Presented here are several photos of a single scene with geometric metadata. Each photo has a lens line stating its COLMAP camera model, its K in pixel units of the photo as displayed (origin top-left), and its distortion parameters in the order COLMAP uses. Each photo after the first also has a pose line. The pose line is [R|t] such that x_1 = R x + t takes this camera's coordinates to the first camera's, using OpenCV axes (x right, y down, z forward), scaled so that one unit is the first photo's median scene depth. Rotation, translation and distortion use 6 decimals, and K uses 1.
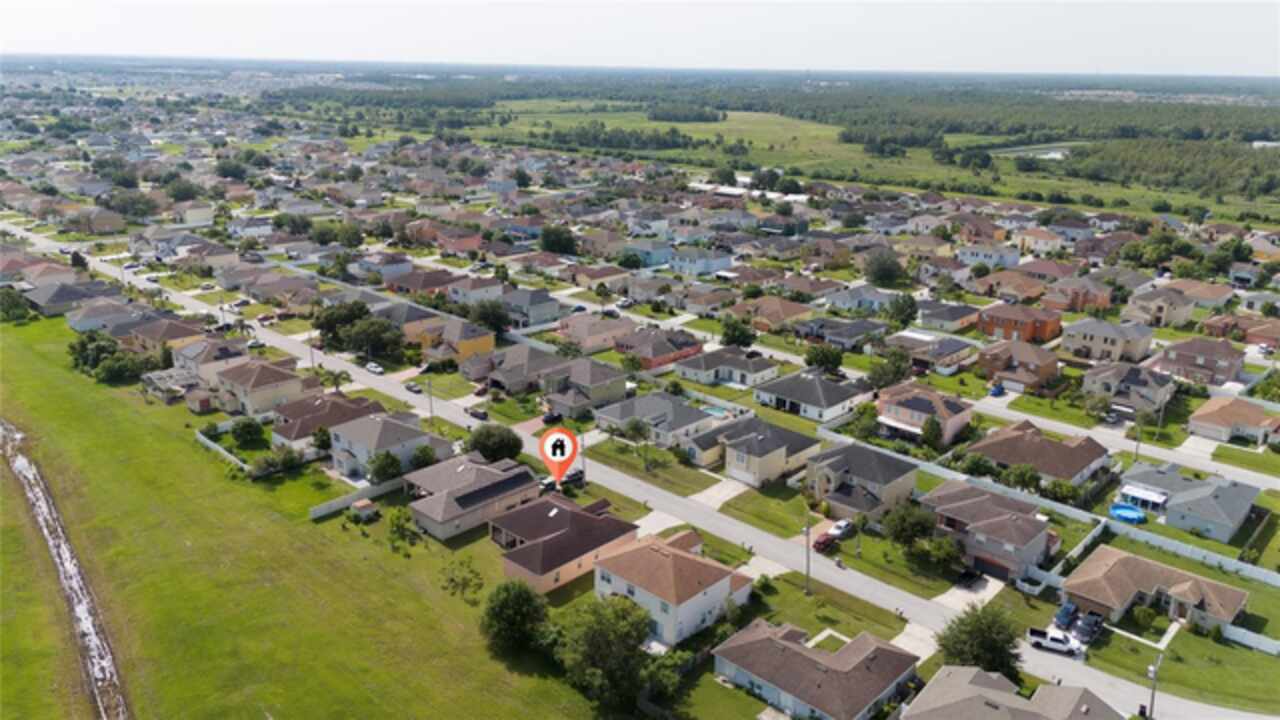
lens RADIAL K [[932.5, 0, 640.0], [0, 932.5, 360.0], [0, 0, 1]] dist [0.092527, -0.116949]
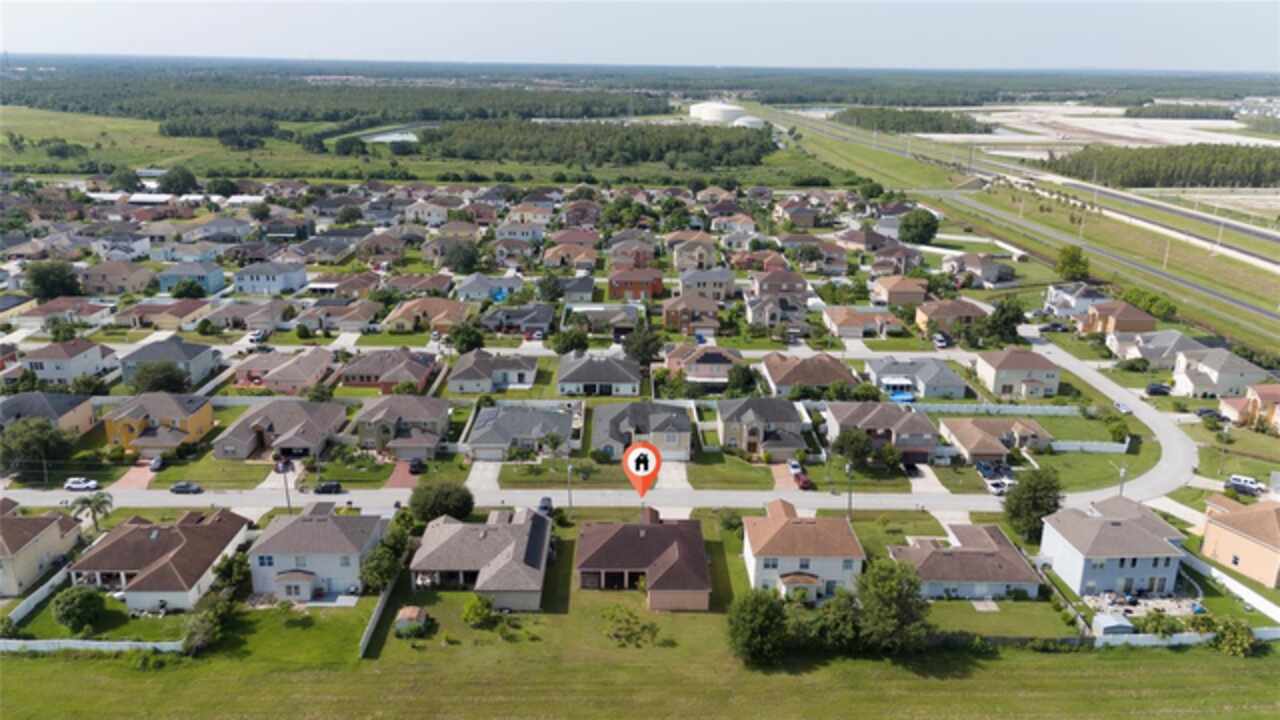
lens RADIAL K [[932.5, 0, 640.0], [0, 932.5, 360.0], [0, 0, 1]] dist [0.092527, -0.116949]
pose [[0.719095, -0.215166, 0.660762, -0.454024], [0.205194, 0.974204, 0.093924, -0.066480], [-0.663926, 0.068044, 0.744696, 0.183004]]
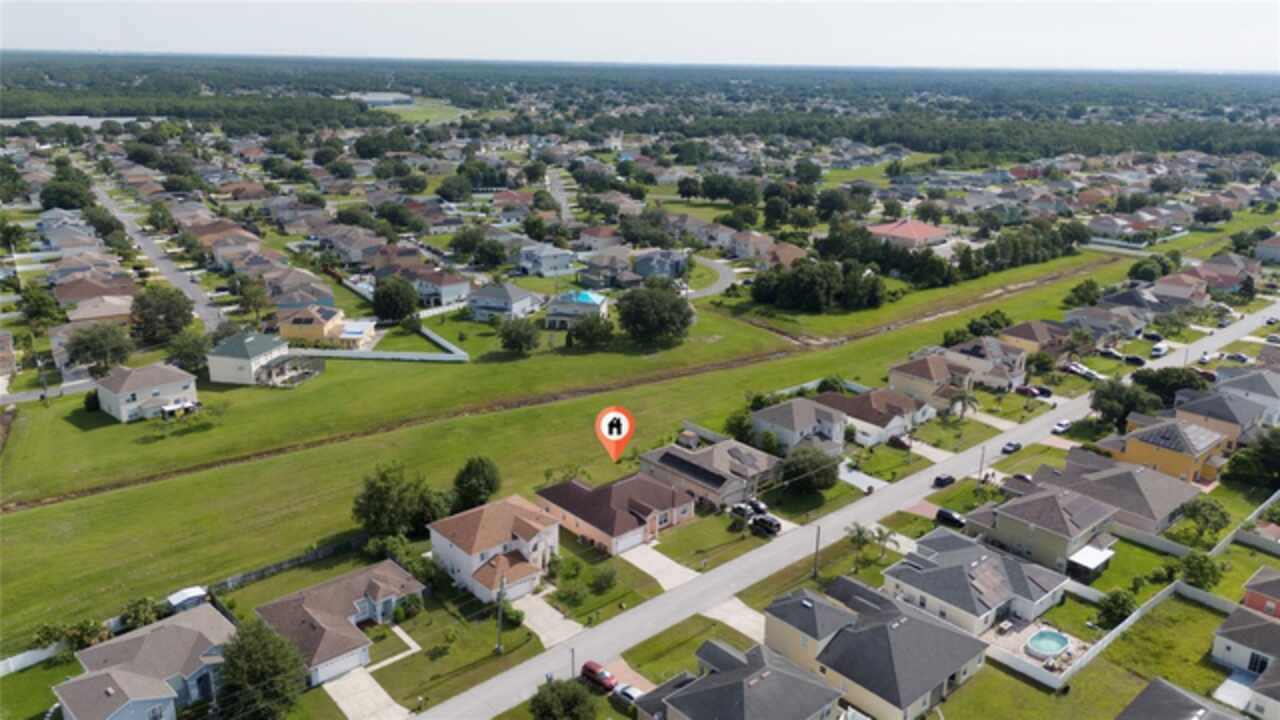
lens RADIAL K [[932.5, 0, 640.0], [0, 932.5, 360.0], [0, 0, 1]] dist [0.092527, -0.116949]
pose [[-0.078246, 0.292761, -0.952979, 0.575051], [-0.324732, 0.896292, 0.302009, -0.189518], [0.942564, 0.333094, 0.024938, 0.627734]]
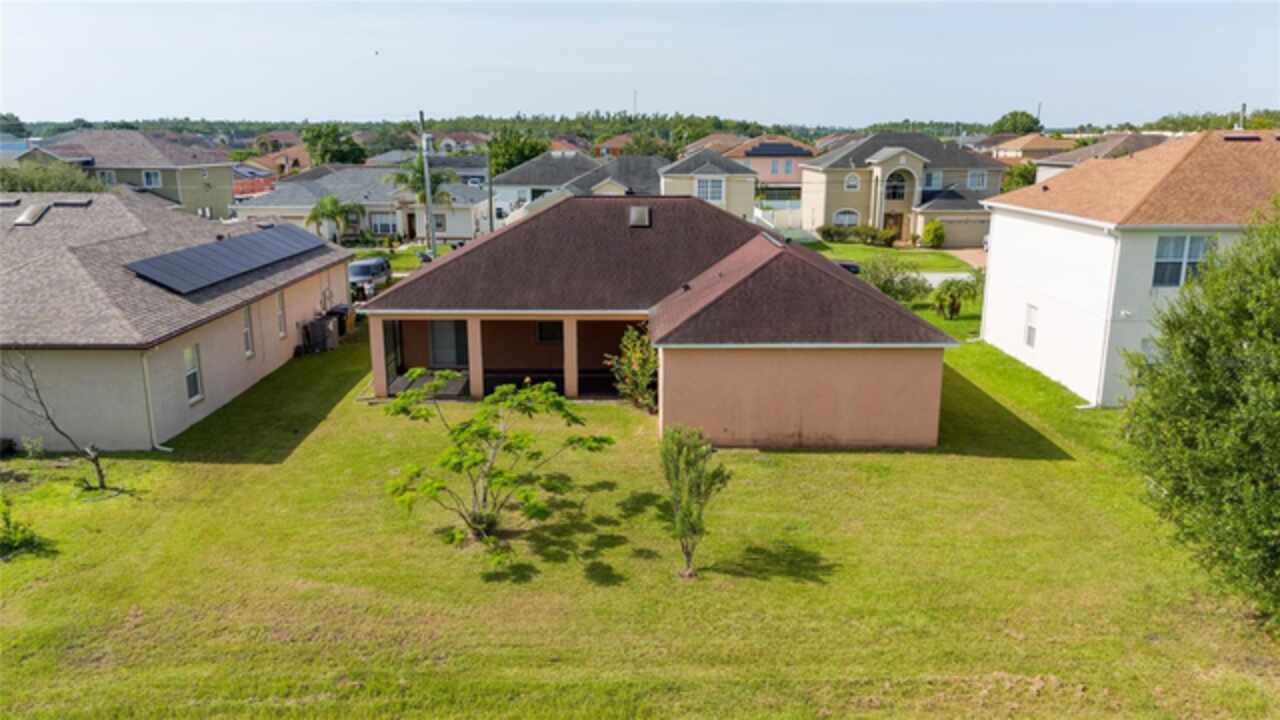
lens RADIAL K [[932.5, 0, 640.0], [0, 932.5, 360.0], [0, 0, 1]] dist [0.092527, -0.116949]
pose [[0.725702, -0.176254, 0.665050, -0.178523], [0.214206, 0.976467, 0.025046, 0.128887], [-0.653814, 0.124281, 0.746379, 0.535702]]
